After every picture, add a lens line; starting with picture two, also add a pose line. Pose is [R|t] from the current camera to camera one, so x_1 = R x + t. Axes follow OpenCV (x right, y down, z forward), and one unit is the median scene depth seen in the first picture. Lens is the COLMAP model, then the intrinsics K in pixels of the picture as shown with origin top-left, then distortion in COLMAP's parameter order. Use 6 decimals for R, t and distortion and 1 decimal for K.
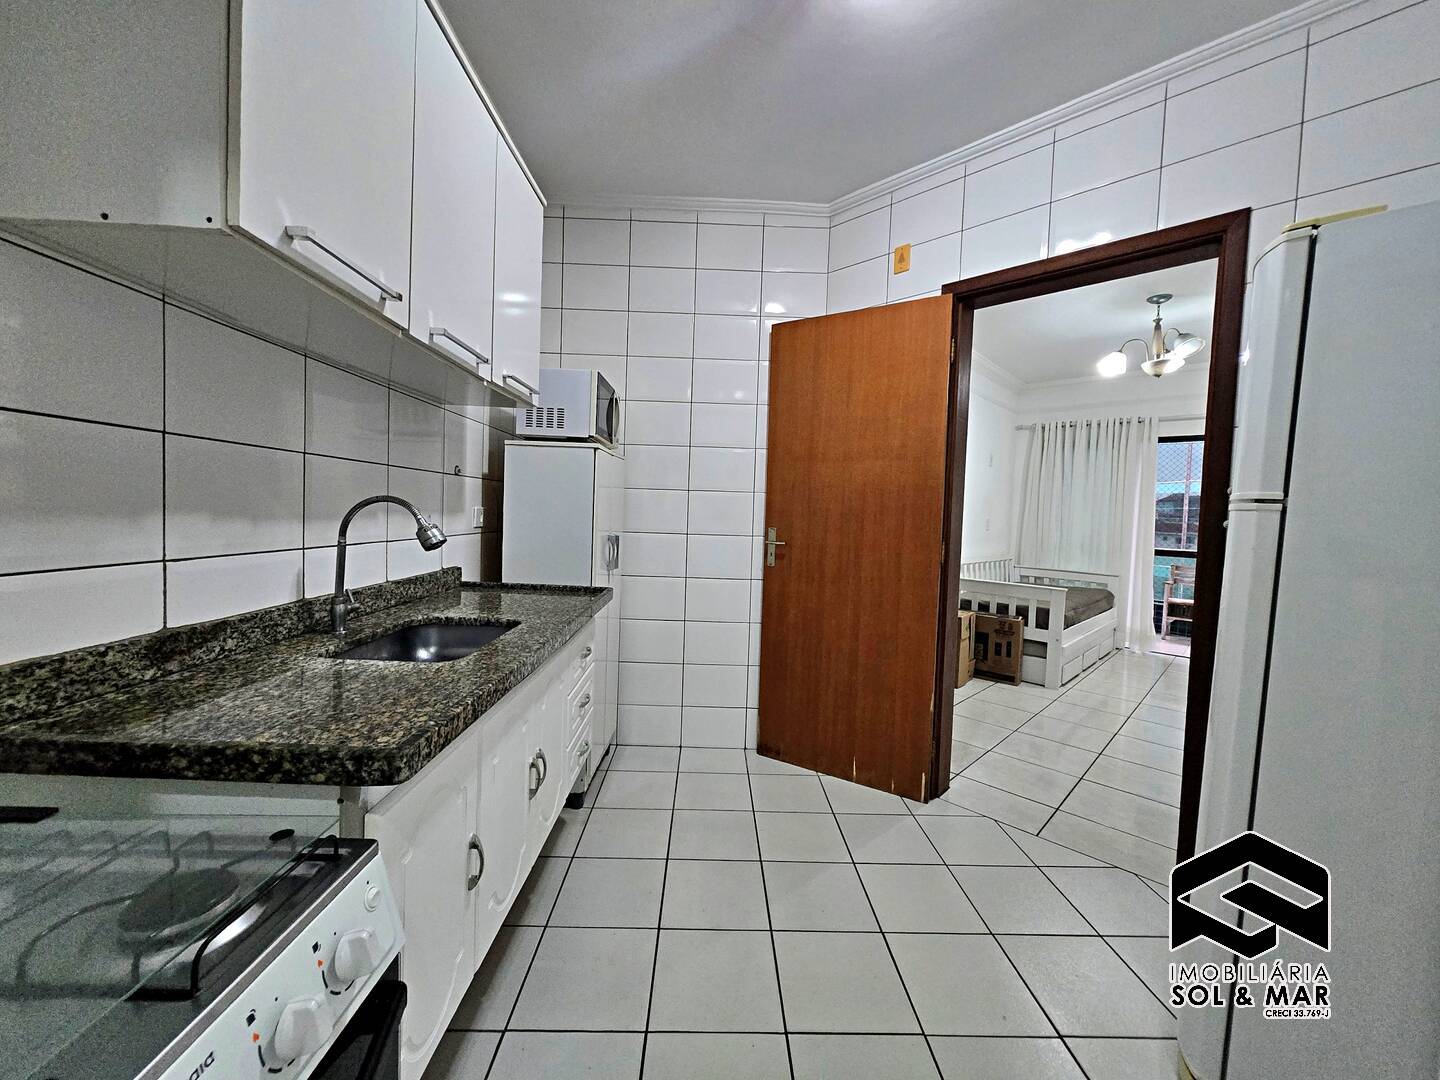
lens RADIAL K [[564.7, 0, 726.8], [0, 564.7, 531.4], [0, 0, 1]] dist [-0.003600, 0.000835]
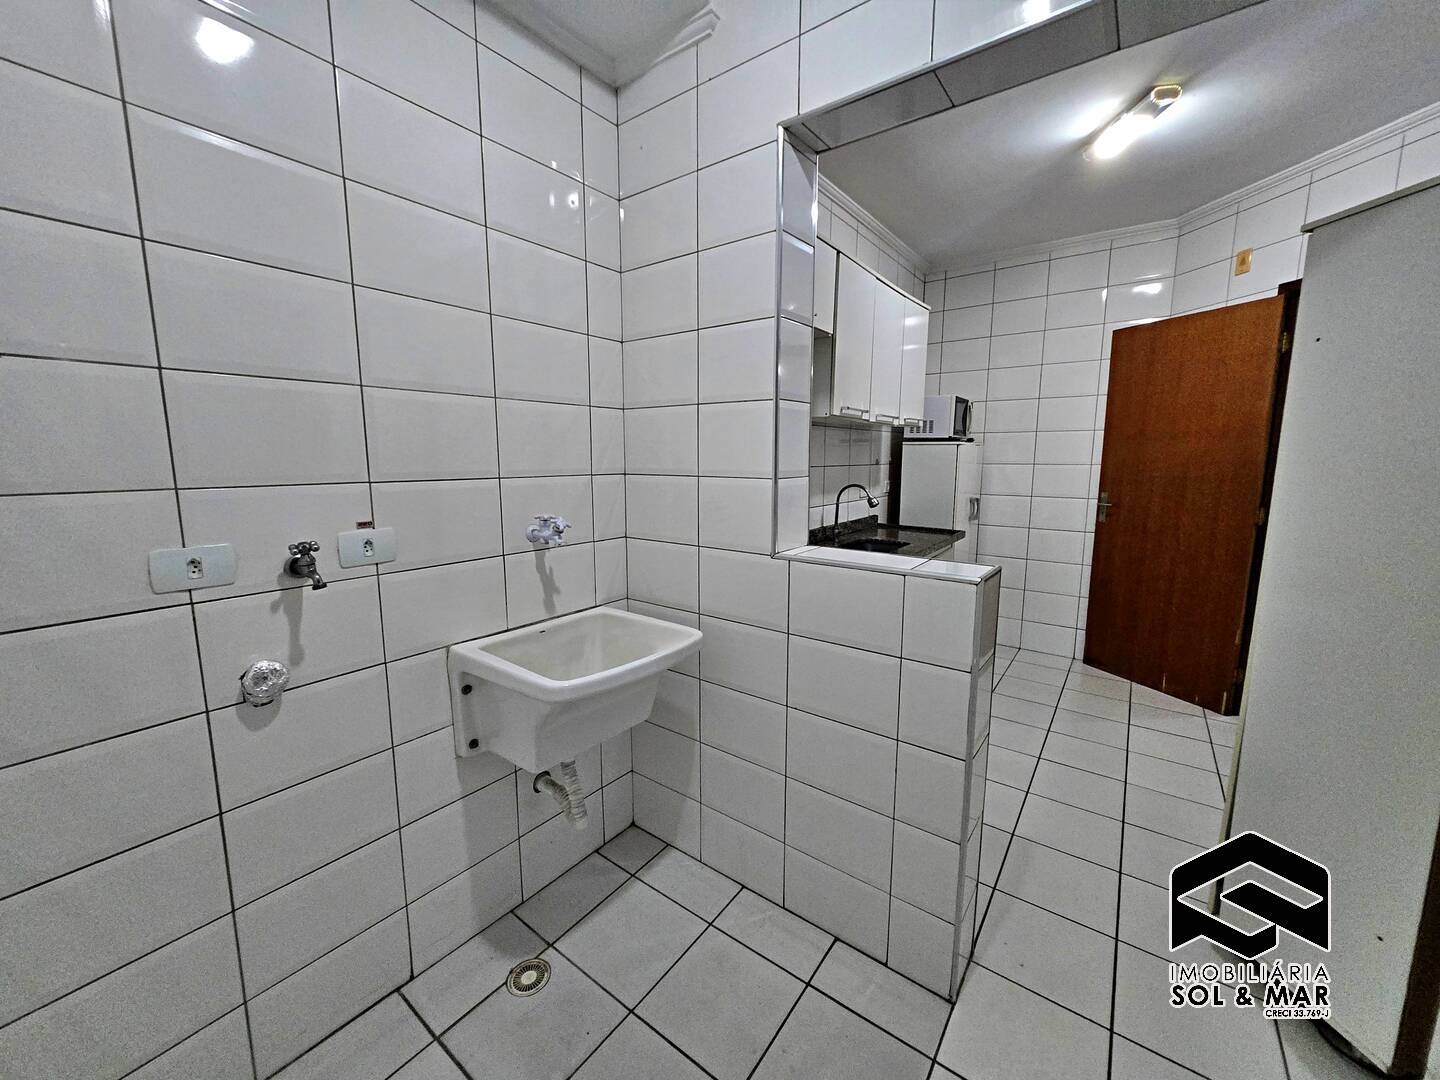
lens RADIAL K [[564.7, 0, 715.5], [0, 564.7, 535.6], [0, 0, 1]] dist [-0.003600, 0.000835]
pose [[0.778588, 0.054434, -0.625171, 0.275913], [0.005256, 0.995630, 0.093236, -0.046190], [0.627514, -0.075878, 0.774899, -0.778359]]
